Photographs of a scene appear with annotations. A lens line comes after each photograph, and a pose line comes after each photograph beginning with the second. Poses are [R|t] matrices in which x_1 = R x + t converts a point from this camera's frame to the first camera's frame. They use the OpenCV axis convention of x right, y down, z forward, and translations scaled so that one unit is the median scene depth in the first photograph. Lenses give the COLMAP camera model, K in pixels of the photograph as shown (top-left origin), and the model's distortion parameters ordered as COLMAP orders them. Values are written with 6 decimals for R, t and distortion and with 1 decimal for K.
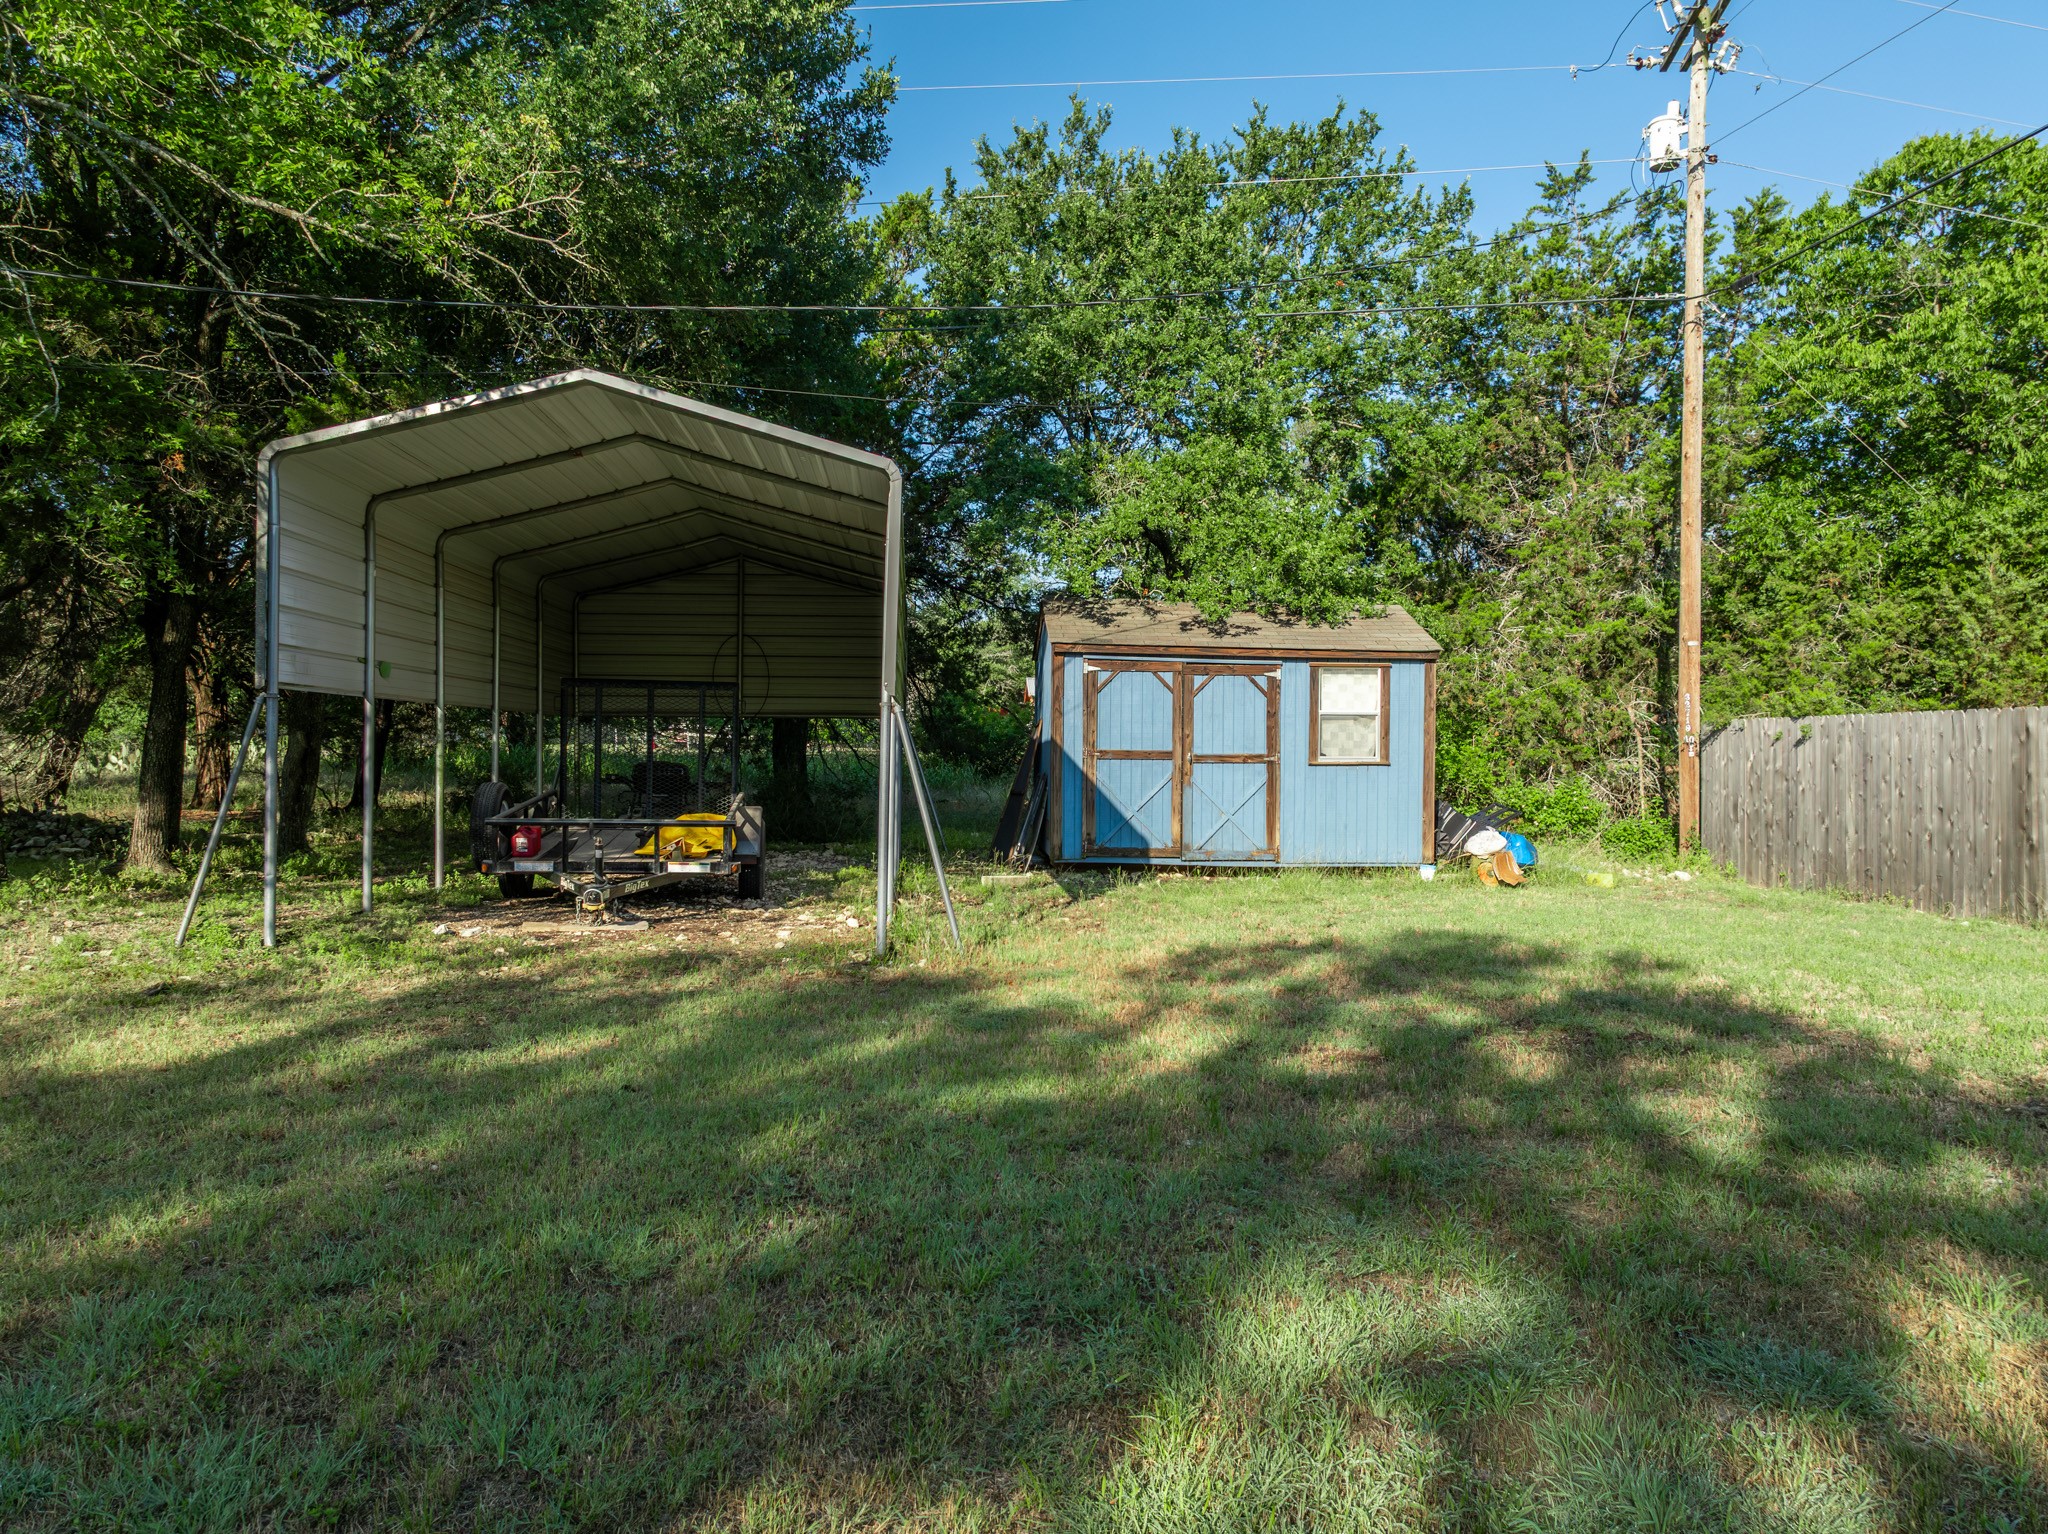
lens RADIAL K [[1452.3, 0, 1024.0], [0, 1452.3, 750.7], [0, 0, 1]] dist [-0.039475, 0.026886]
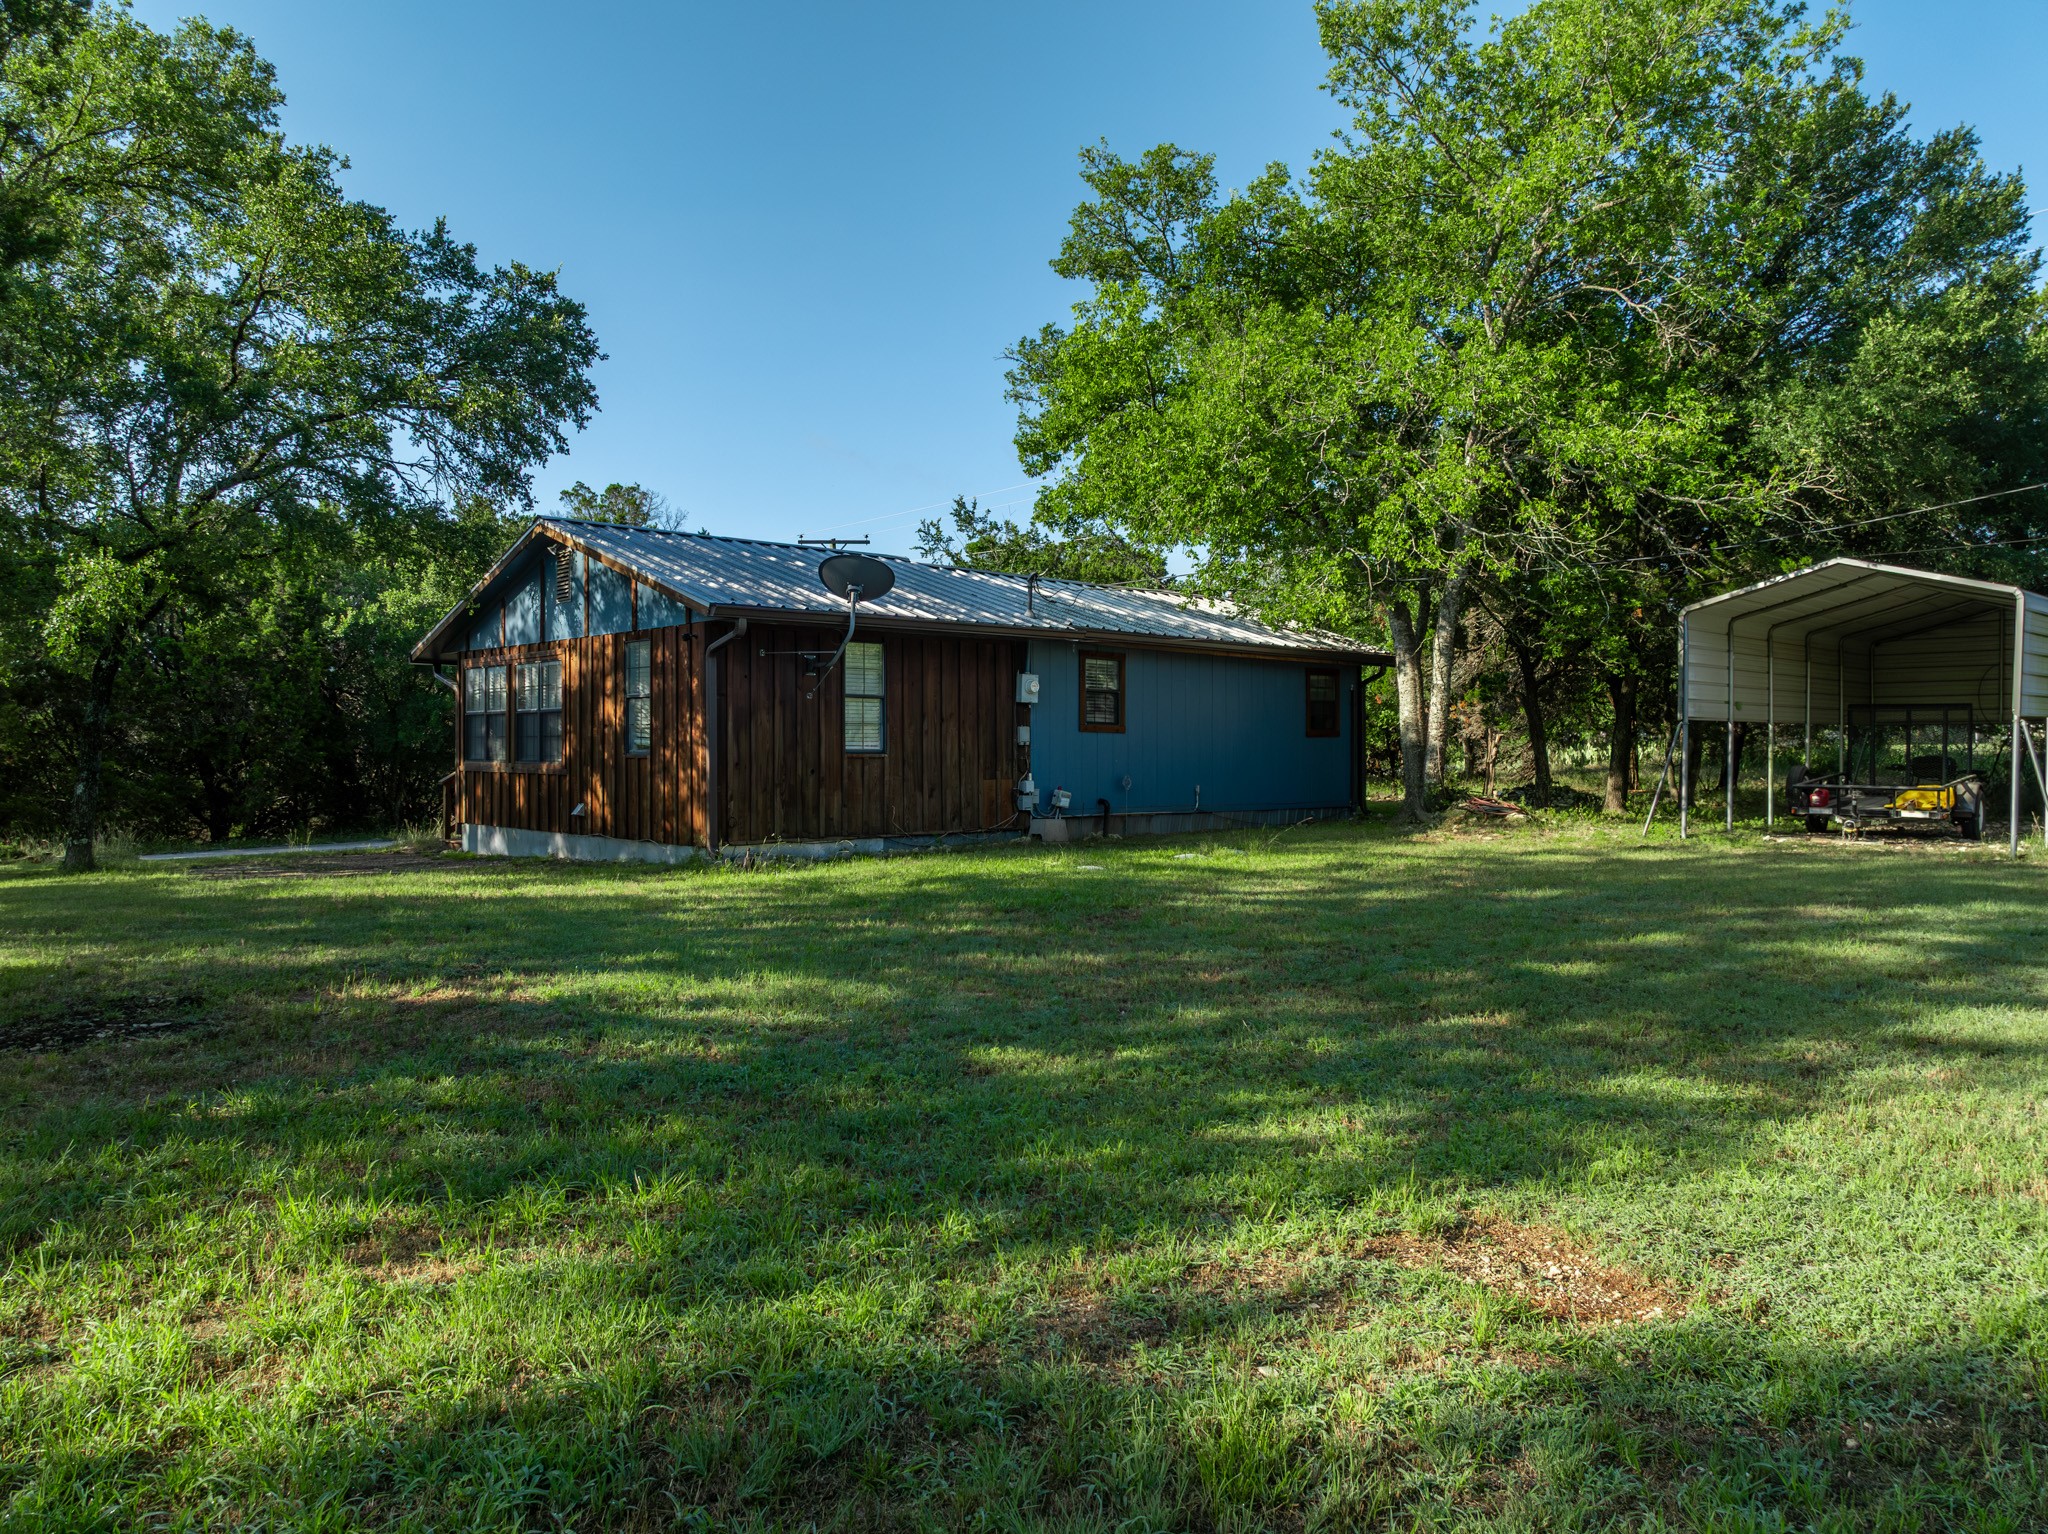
lens RADIAL K [[1452.3, 0, 1019.4], [0, 1452.3, 770.0], [0, 0, 1]] dist [-0.039475, 0.026886]
pose [[0.633435, 0.004006, -0.773785, 0.313440], [0.004888, 0.999946, 0.009179, 0.004368], [0.773780, -0.009596, 0.633381, -0.690582]]
